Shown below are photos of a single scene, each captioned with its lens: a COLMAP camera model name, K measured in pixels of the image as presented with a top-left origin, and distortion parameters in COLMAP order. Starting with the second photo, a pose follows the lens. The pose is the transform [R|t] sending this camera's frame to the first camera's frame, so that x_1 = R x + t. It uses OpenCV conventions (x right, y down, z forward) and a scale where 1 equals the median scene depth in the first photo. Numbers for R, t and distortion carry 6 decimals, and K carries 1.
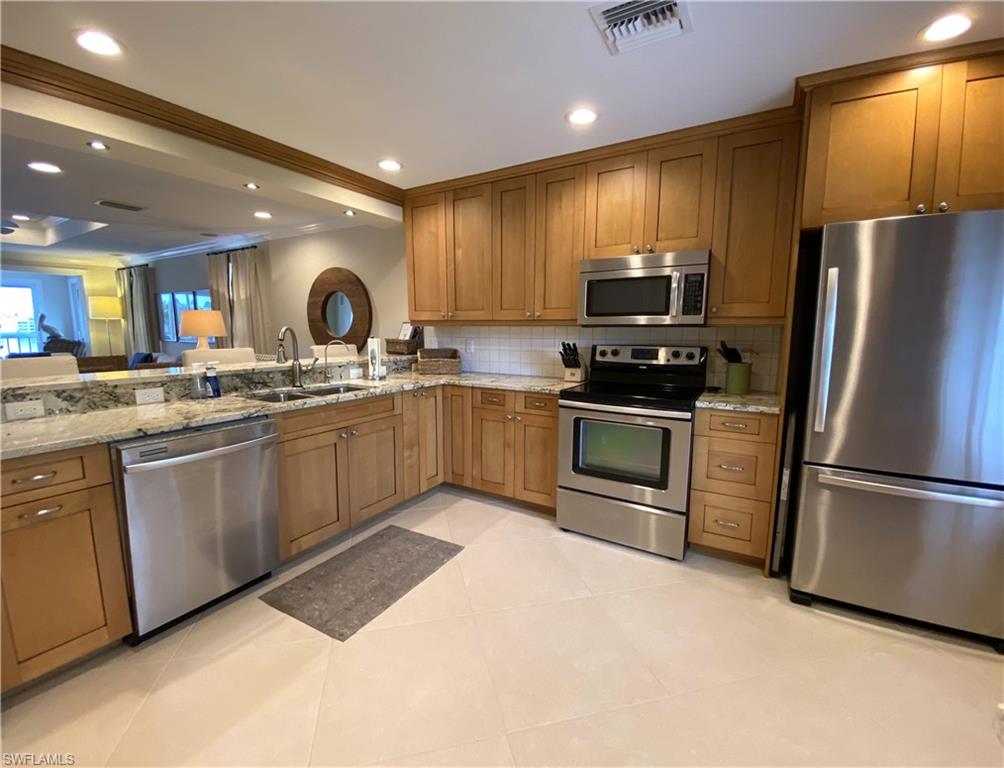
lens RADIAL K [[423.8, 0, 495.4], [0, 423.8, 383.0], [0, 0, 1]] dist [0.040035, -0.031089]
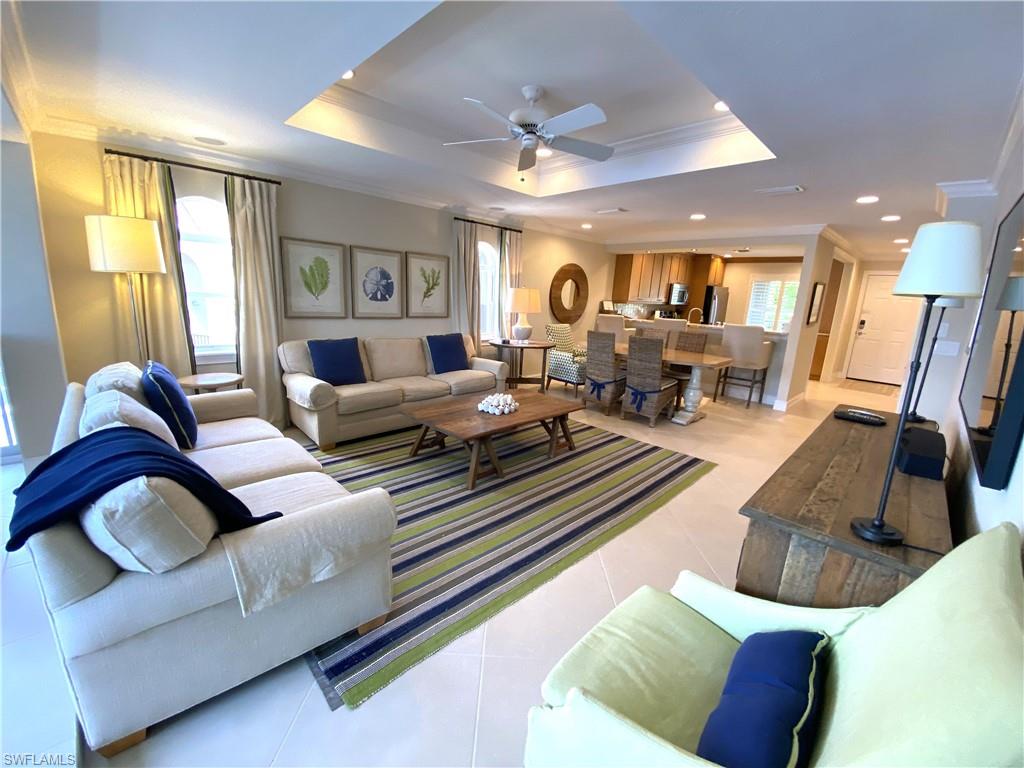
lens RADIAL K [[411.8, 0, 510.2], [0, 411.8, 384.8], [0, 0, 1]] dist [0.028179, -0.024687]
pose [[0.252790, -0.200049, 0.946614, -3.180837], [0.077139, 0.979443, 0.186387, -0.230777], [-0.964441, 0.025904, 0.263026, 1.400830]]
